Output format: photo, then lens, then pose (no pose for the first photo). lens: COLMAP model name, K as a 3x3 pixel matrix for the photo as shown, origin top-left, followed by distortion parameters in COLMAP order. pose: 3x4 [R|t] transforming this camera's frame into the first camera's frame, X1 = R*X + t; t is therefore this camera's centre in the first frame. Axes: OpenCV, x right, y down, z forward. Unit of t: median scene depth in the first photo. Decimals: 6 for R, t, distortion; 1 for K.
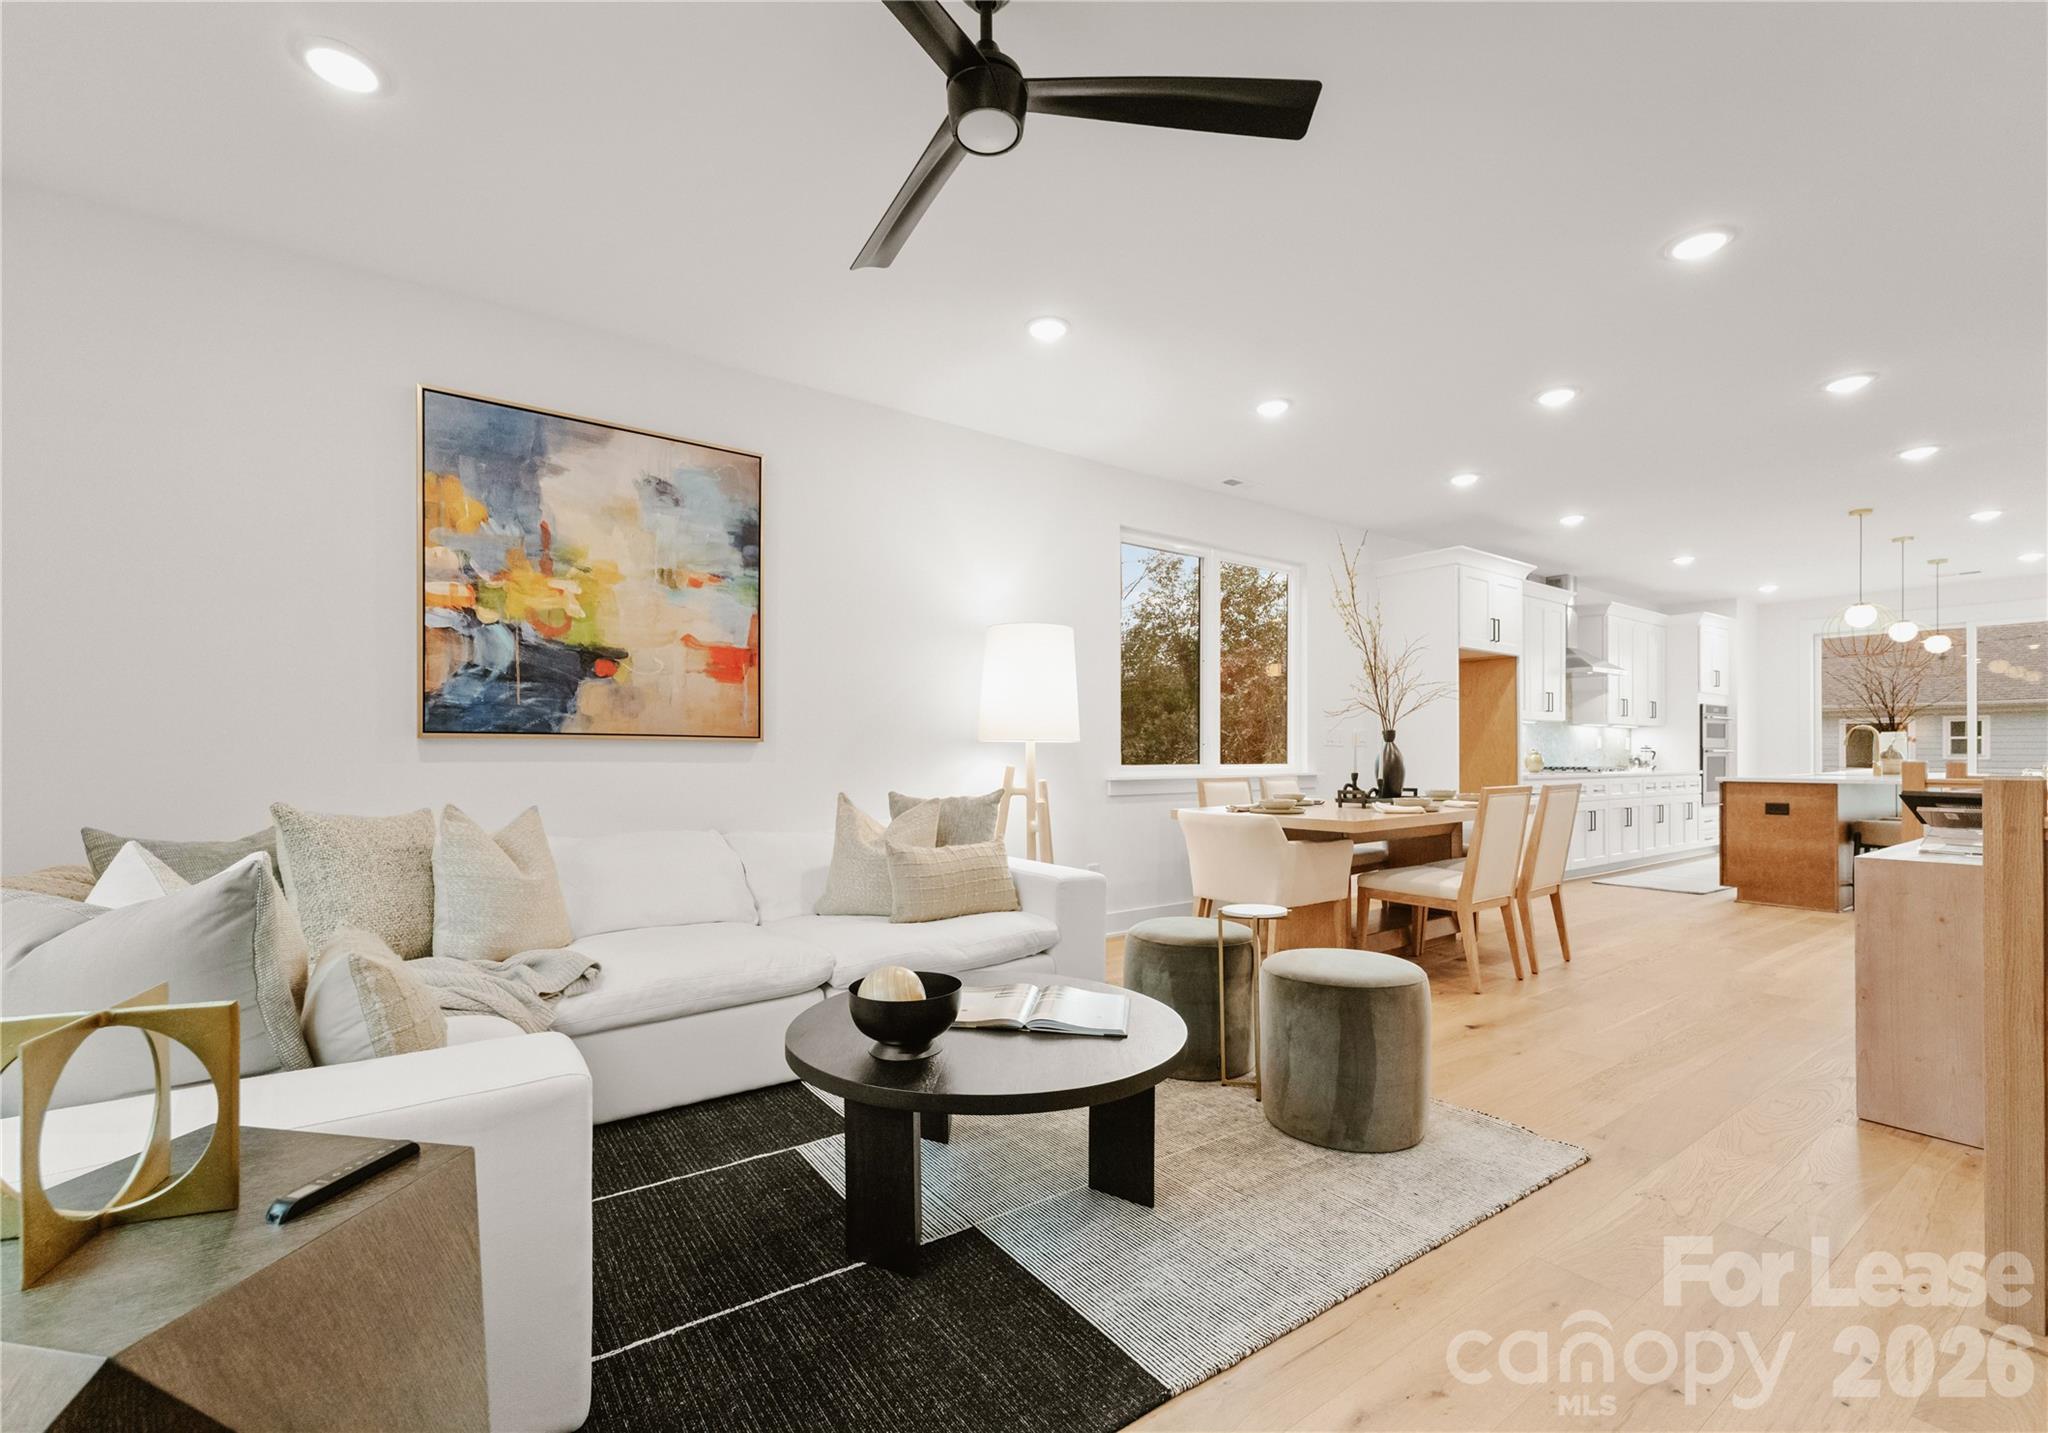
lens RADIAL K [[878.3, 0, 1022.5], [0, 878.3, 761.1], [0, 0, 1]] dist [0.001481, -0.000886]
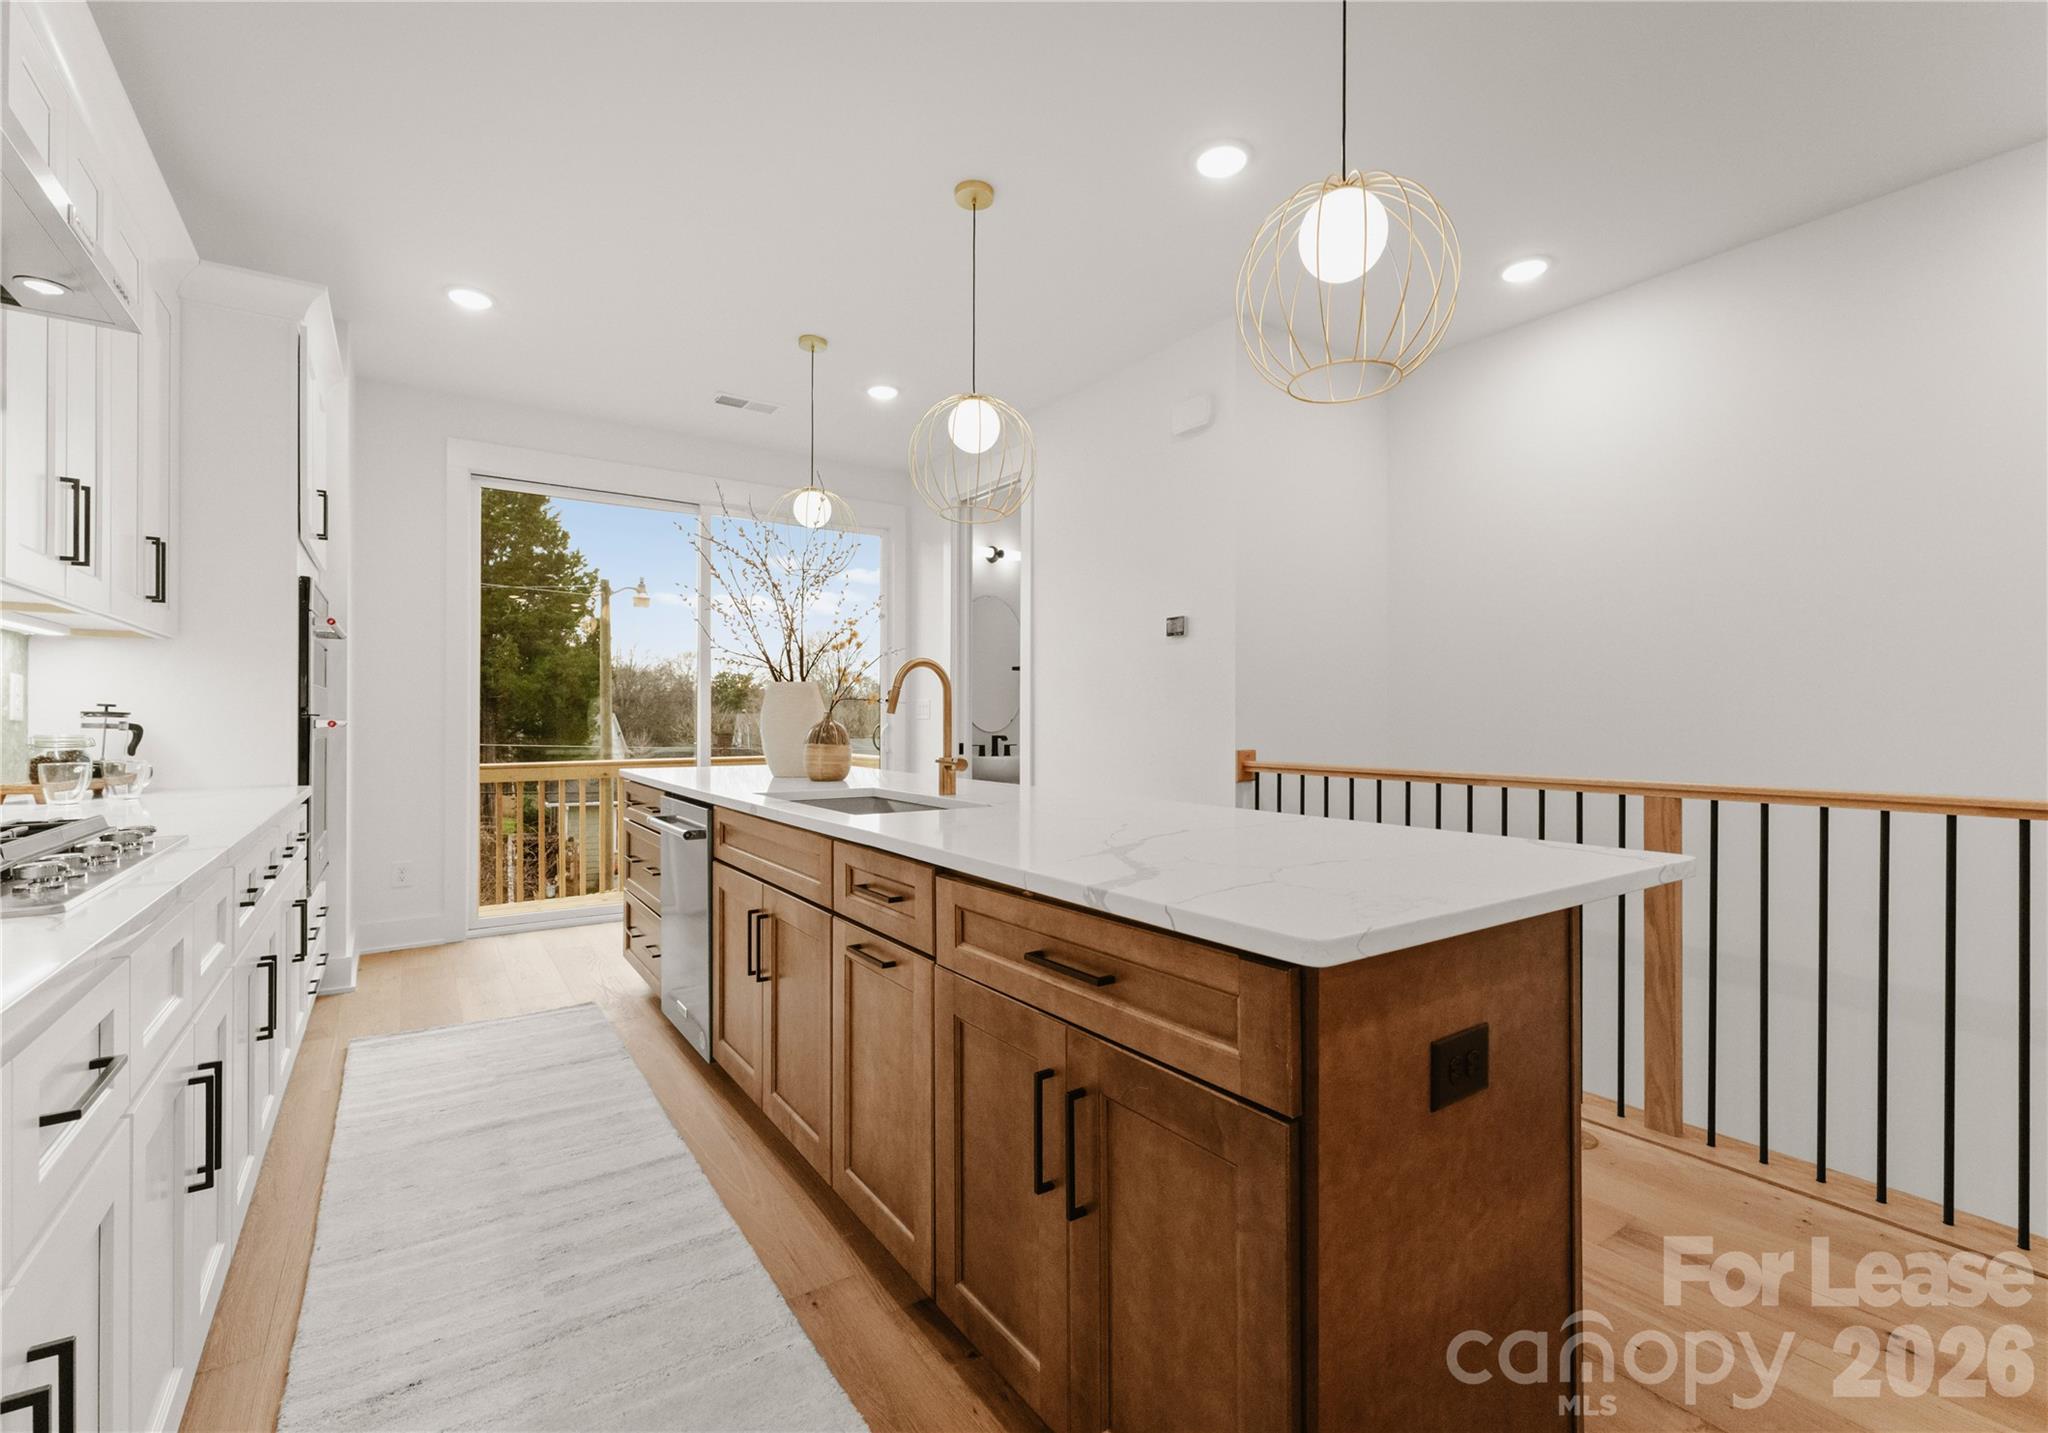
lens RADIAL K [[878.3, 0, 1020.6], [0, 878.3, 708.2], [0, 0, 1]] dist [0.001481, -0.000886]
pose [[0.015705, -0.002208, 0.999874, 1.153500], [0.012376, 0.999921, 0.002014, -0.034554], [-0.999800, 0.012343, 0.015731, 1.842968]]
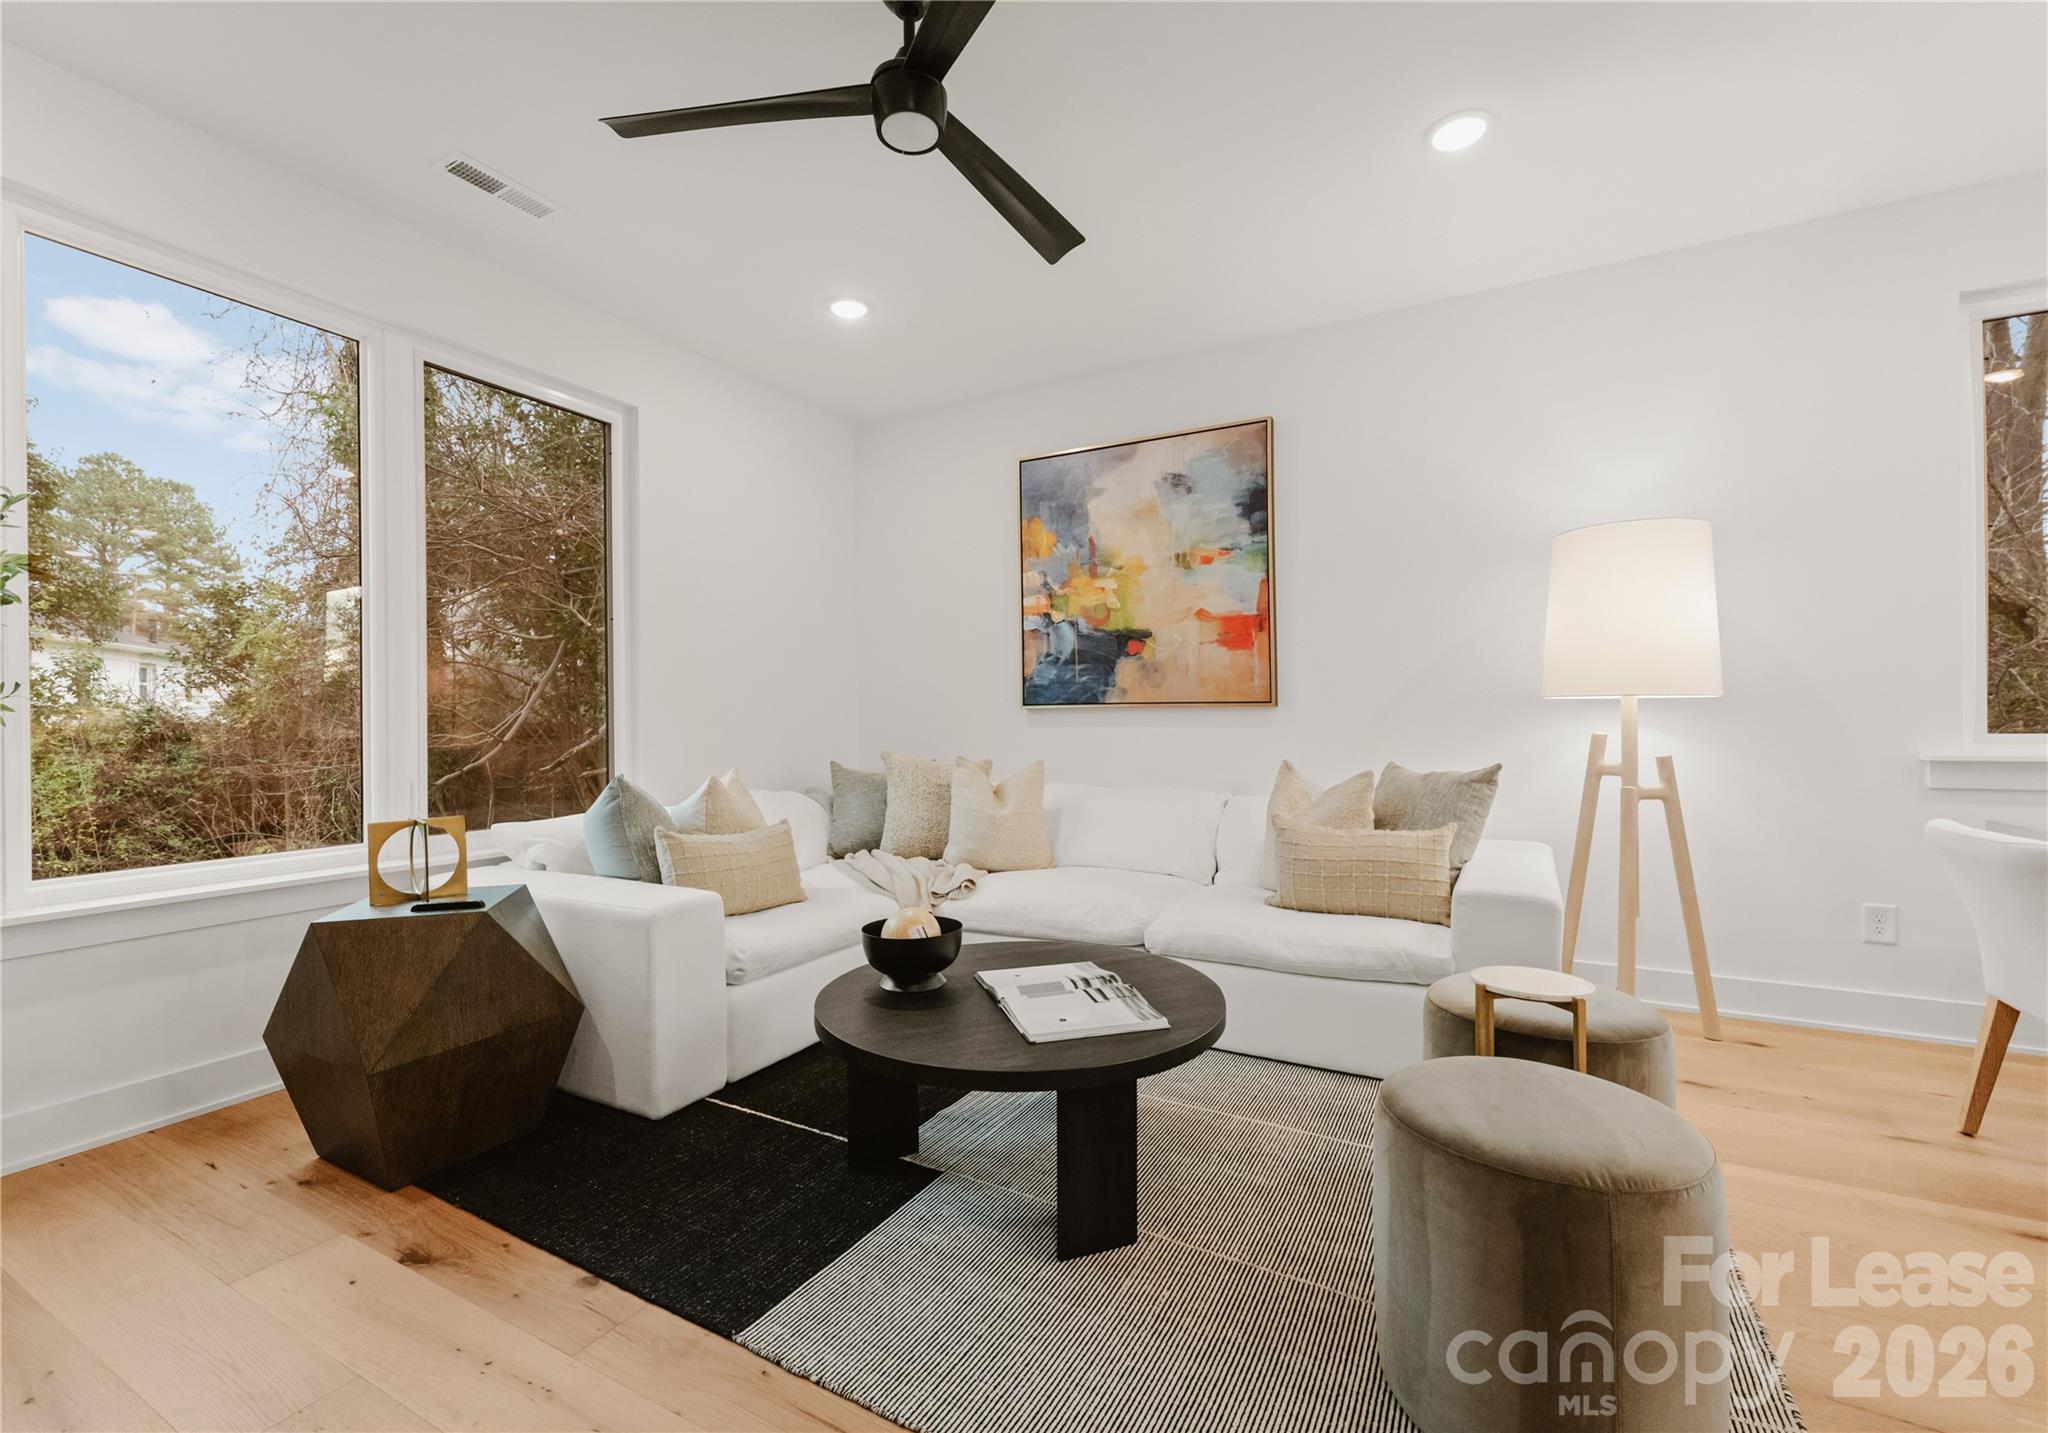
lens RADIAL K [[878.3, 0, 1040.8], [0, 878.3, 726.7], [0, 0, 1]] dist [0.001481, -0.000886]
pose [[0.428887, 0.002500, -0.903355, 0.534047], [0.000750, 0.999995, 0.003123, -0.002565], [0.903358, -0.002017, 0.428883, 0.373058]]
